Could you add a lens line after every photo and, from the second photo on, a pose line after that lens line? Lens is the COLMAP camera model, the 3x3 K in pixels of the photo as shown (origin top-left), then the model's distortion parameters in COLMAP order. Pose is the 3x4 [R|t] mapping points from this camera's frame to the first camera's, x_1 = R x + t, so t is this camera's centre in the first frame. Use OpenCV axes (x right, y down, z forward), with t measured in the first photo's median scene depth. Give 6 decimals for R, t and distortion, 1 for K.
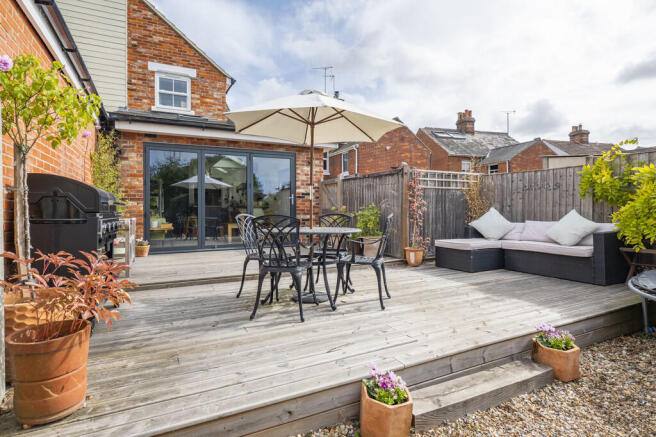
lens RADIAL K [[342.0, 0, 328.7], [0, 342.0, 211.6], [0, 0, 1]] dist [-0.024543, -0.000218]
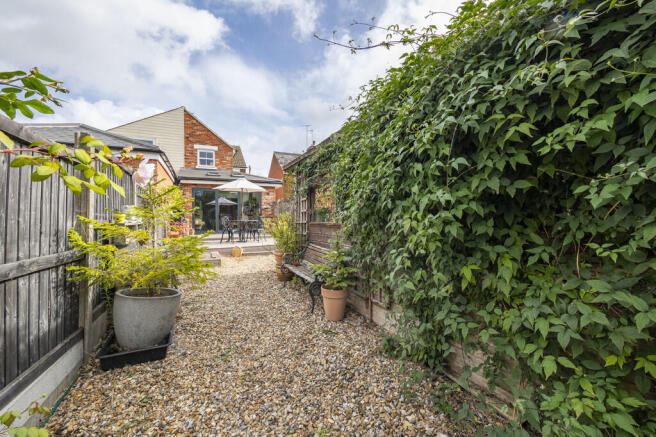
lens RADIAL K [[277.4, 0, 327.5], [0, 277.4, 224.2], [0, 0, 1]] dist [-0.012866, -0.000202]
pose [[0.998637, -0.003229, -0.052100, 0.362518], [0.003279, 0.999994, 0.000866, 0.043519], [0.052097, -0.001035, 0.998641, -0.636373]]
